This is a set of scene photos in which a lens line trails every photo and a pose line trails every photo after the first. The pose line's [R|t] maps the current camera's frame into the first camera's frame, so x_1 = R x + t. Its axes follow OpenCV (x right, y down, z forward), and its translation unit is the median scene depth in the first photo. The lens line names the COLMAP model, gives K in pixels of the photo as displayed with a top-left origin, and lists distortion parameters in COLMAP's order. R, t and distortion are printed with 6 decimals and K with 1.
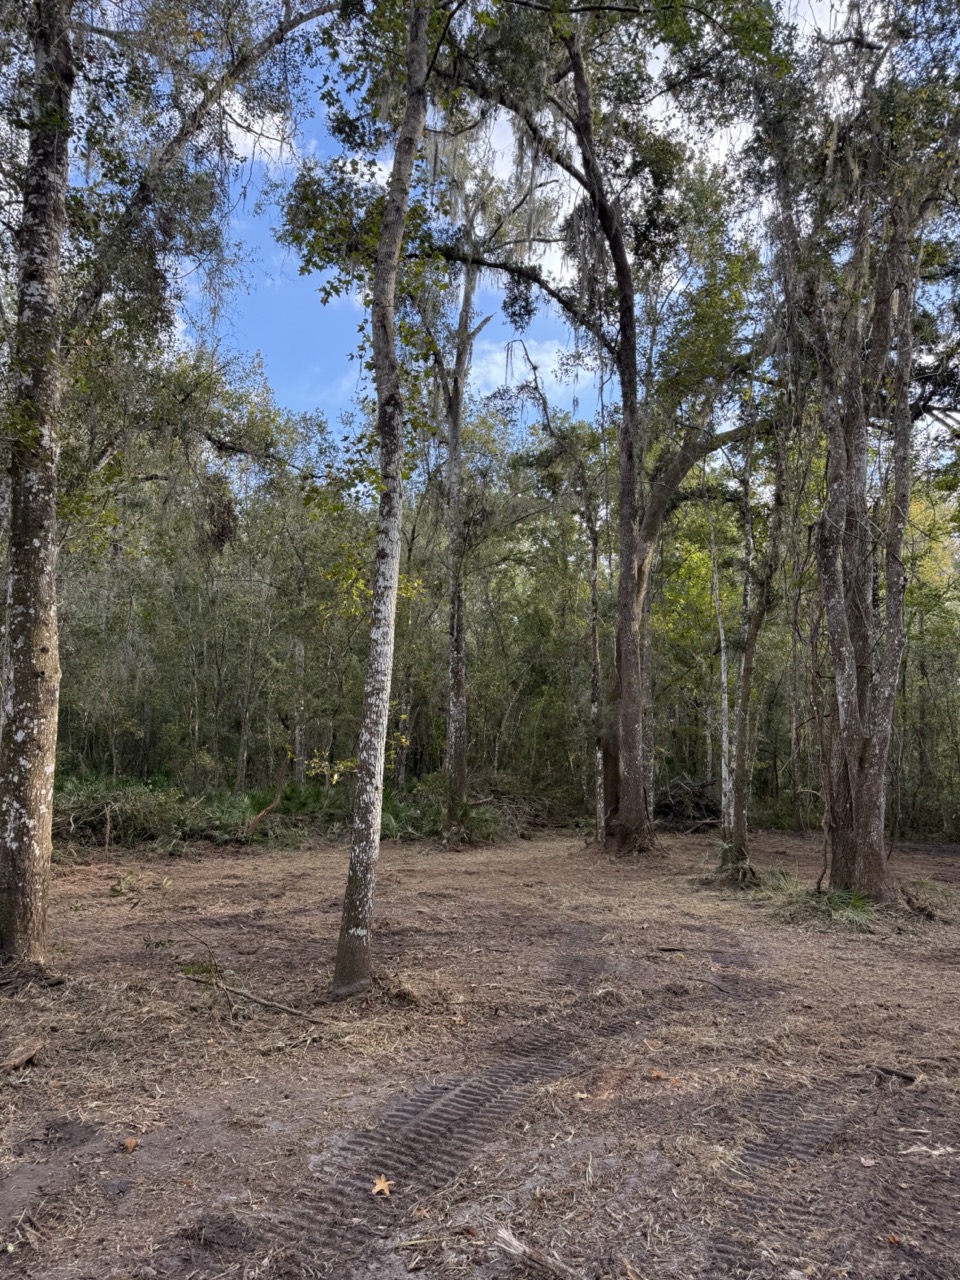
lens RADIAL K [[894.0, 0, 482.2], [0, 894.0, 641.0], [0, 0, 1]] dist [-0.007475, -0.006999]
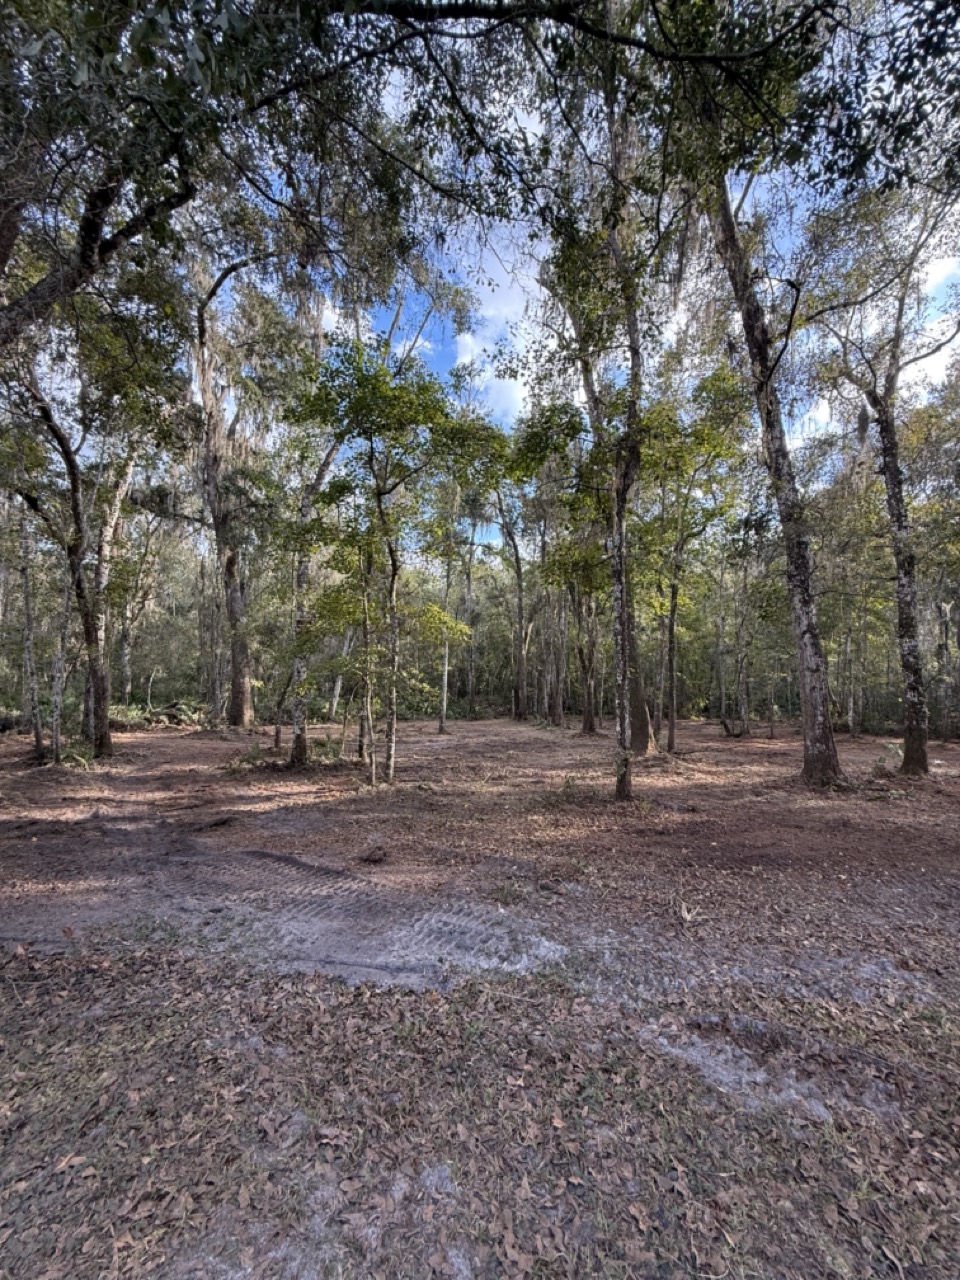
lens RADIAL K [[511.8, 0, 478.0], [0, 511.8, 640.0], [0, 0, 1]] dist [0.000906, 0.000040]
pose [[0.997889, -0.028131, -0.058531, 0.116234], [0.031105, 0.998238, 0.050540, -0.160534], [0.057007, -0.052254, 0.997005, -0.870501]]
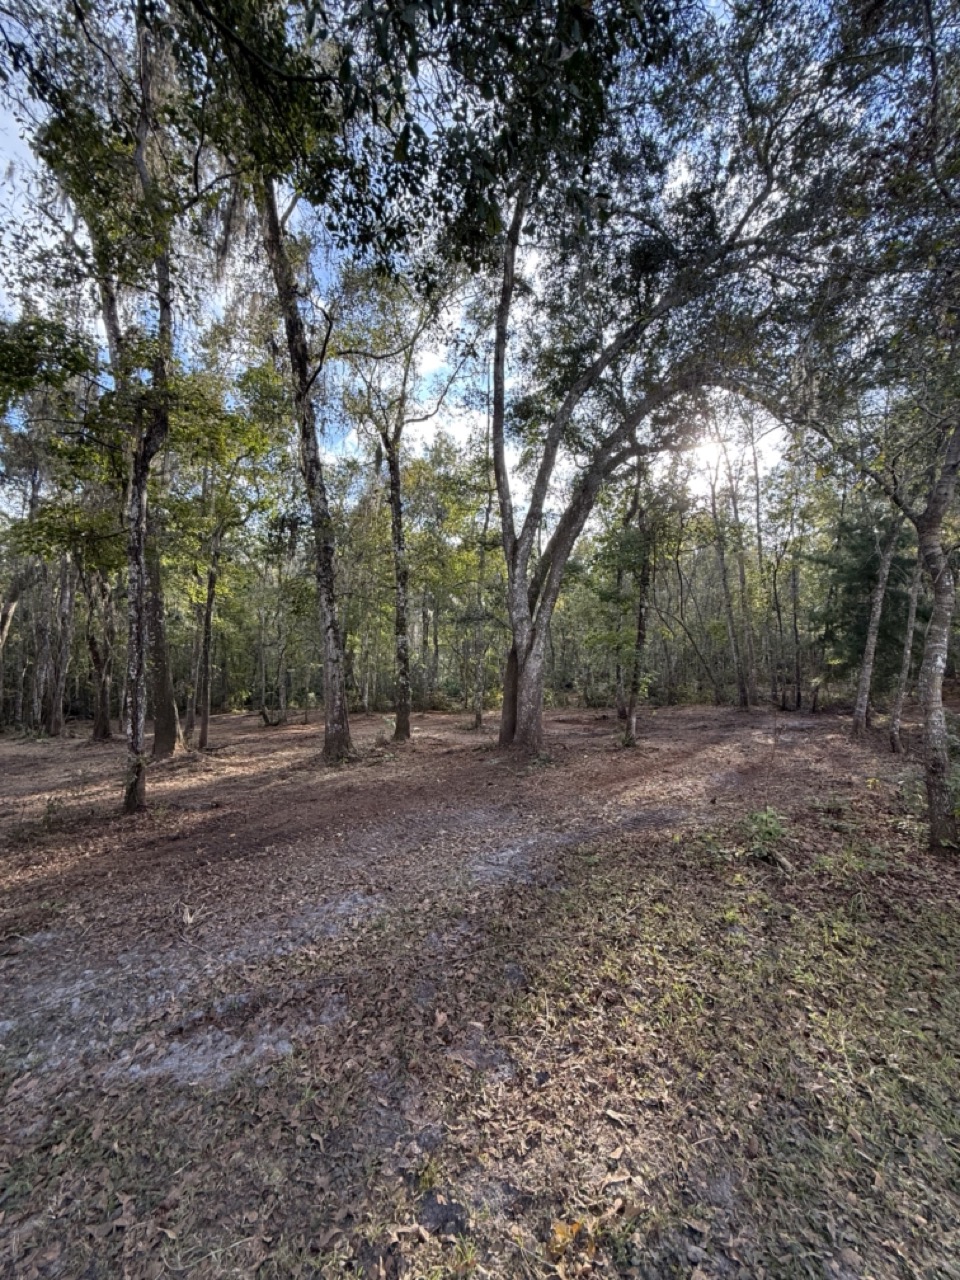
lens RADIAL K [[511.8, 0, 482.5], [0, 511.8, 639.5], [0, 0, 1]] dist [0.000906, 0.000040]
pose [[0.711995, -0.007912, 0.702140, 0.135927], [-0.046432, 0.997217, 0.058322, -0.160605], [-0.700647, -0.074127, 0.709647, -0.881293]]
